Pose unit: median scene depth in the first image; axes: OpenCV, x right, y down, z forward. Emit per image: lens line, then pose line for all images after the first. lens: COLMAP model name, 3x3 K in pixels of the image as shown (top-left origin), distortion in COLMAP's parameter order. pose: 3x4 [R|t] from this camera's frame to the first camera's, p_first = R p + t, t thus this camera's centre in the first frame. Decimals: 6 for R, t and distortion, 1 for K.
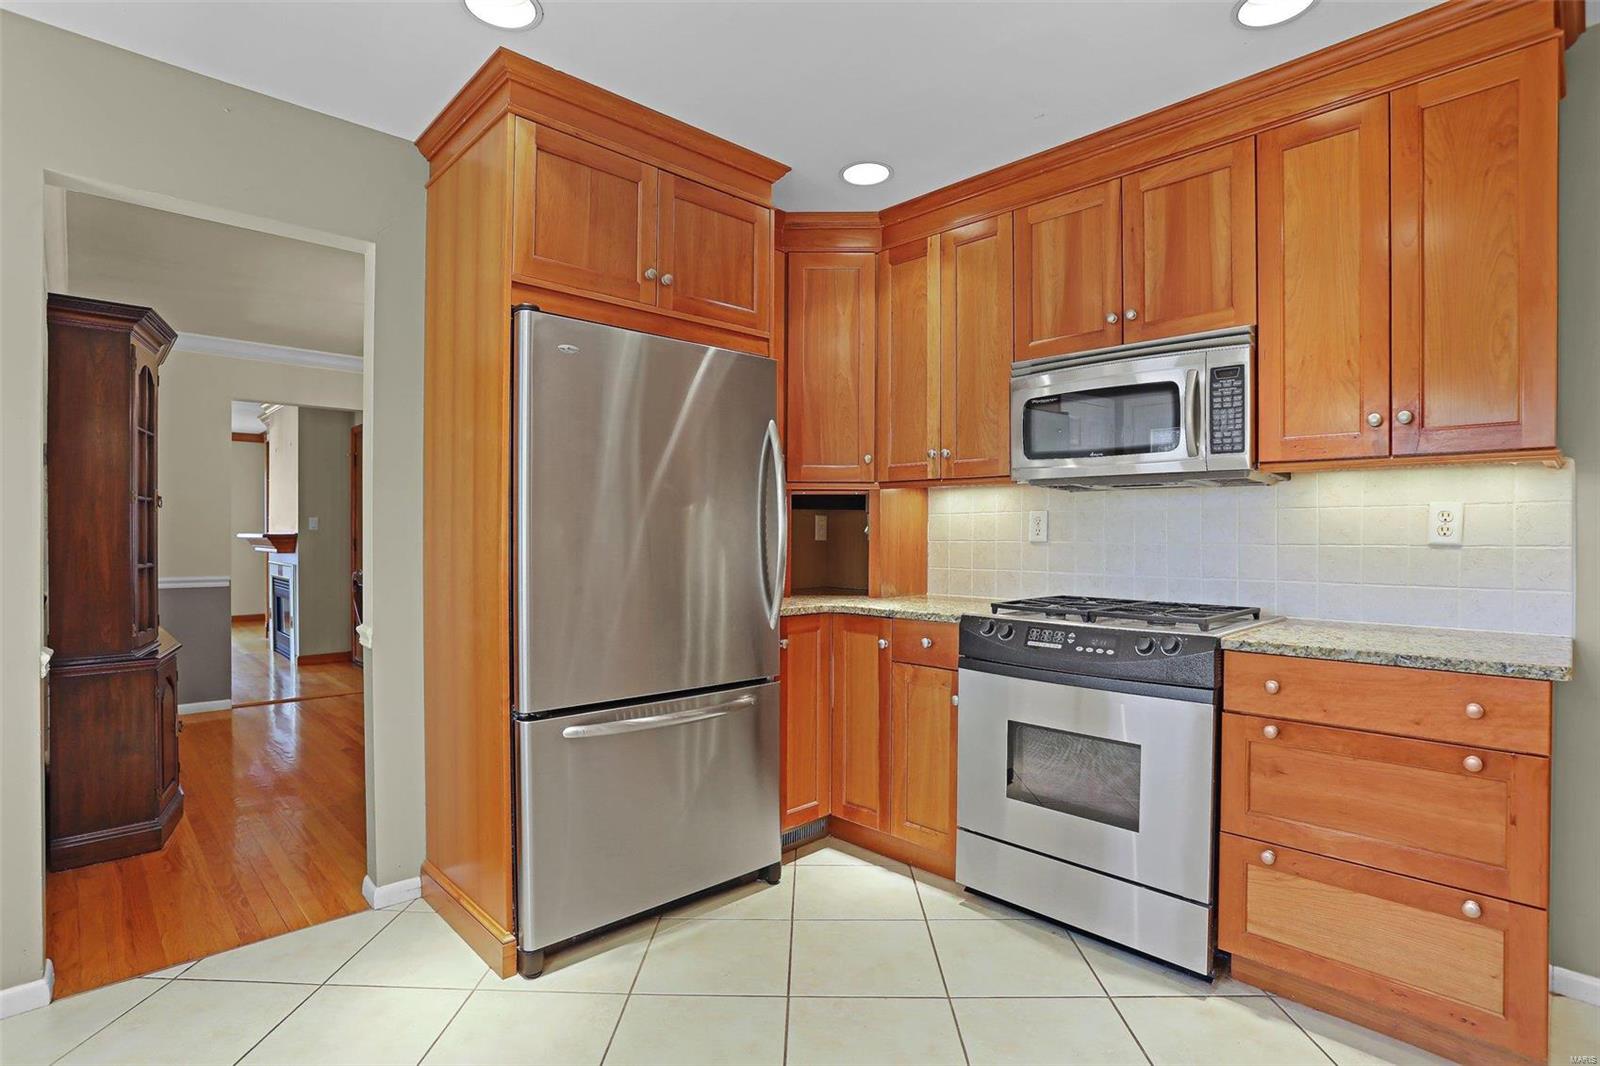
lens RADIAL K [[798.2, 0, 800.3], [0, 798.2, 538.5], [0, 0, 1]] dist [-0.077190, 0.033204]
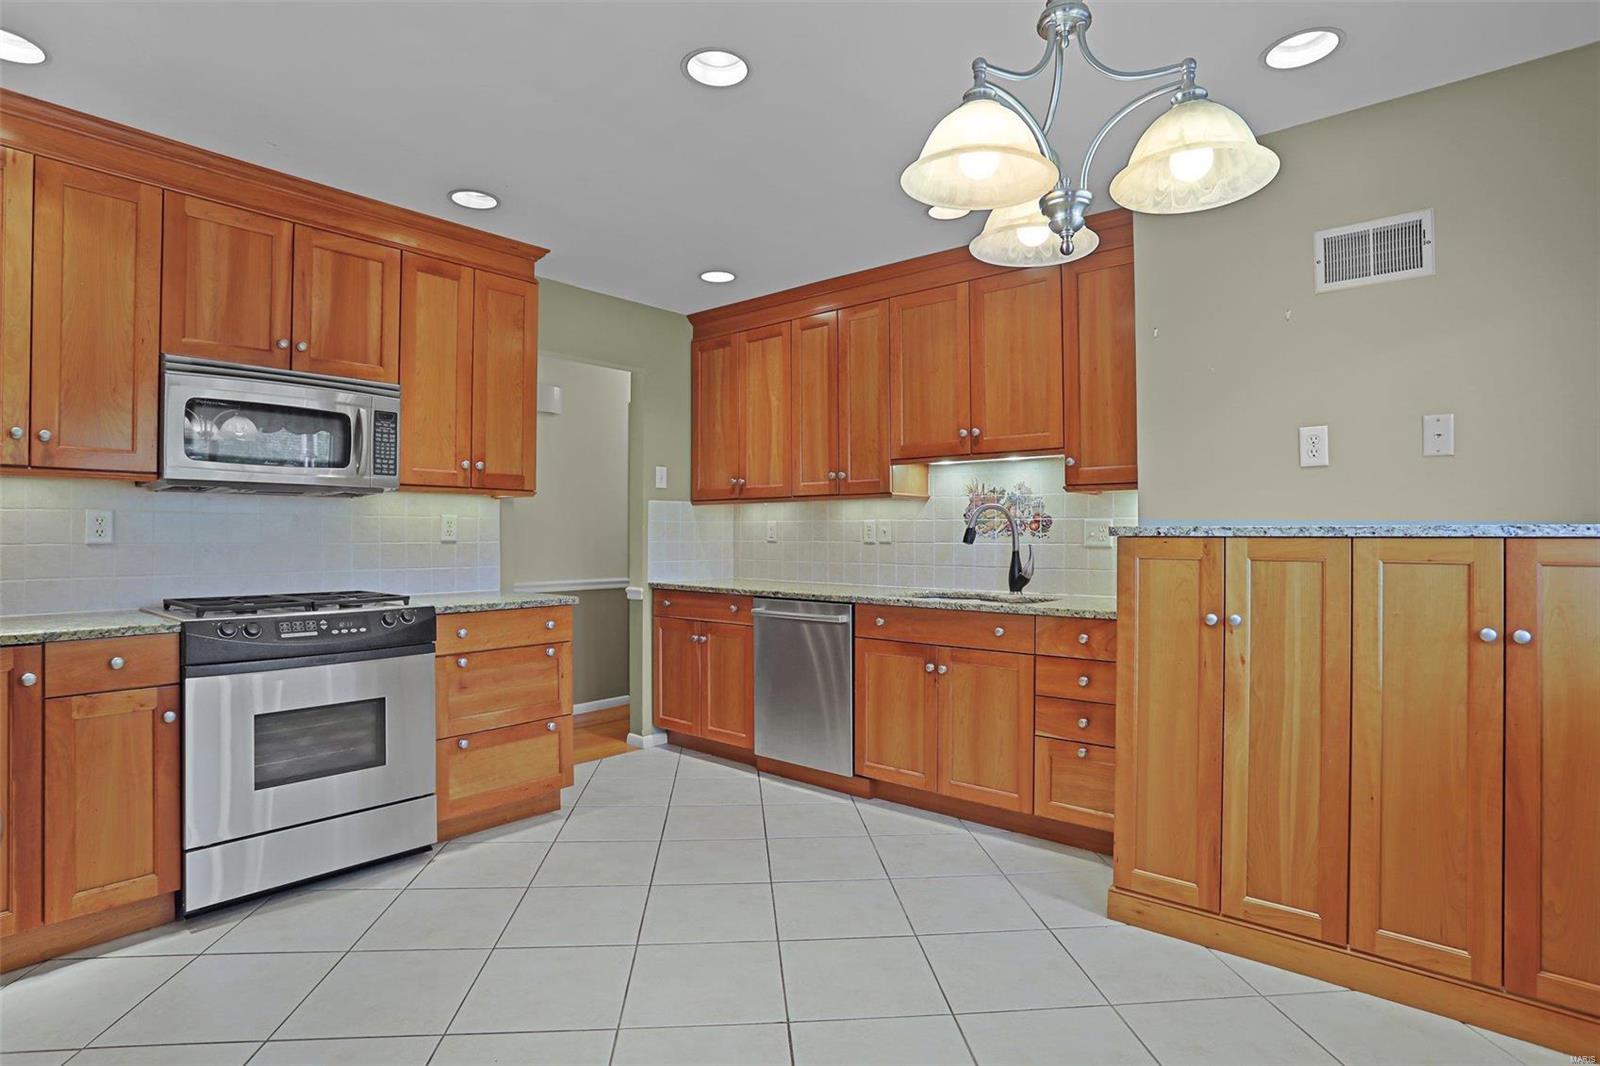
lens RADIAL K [[798.2, 0, 800.3], [0, 798.2, 538.5], [0, 0, 1]] dist [-0.077190, 0.033204]
pose [[-0.107397, -0.006576, 0.994194, -0.872519], [0.005960, 0.999956, 0.007258, -0.005096], [-0.994198, 0.006704, -0.107354, 0.423385]]
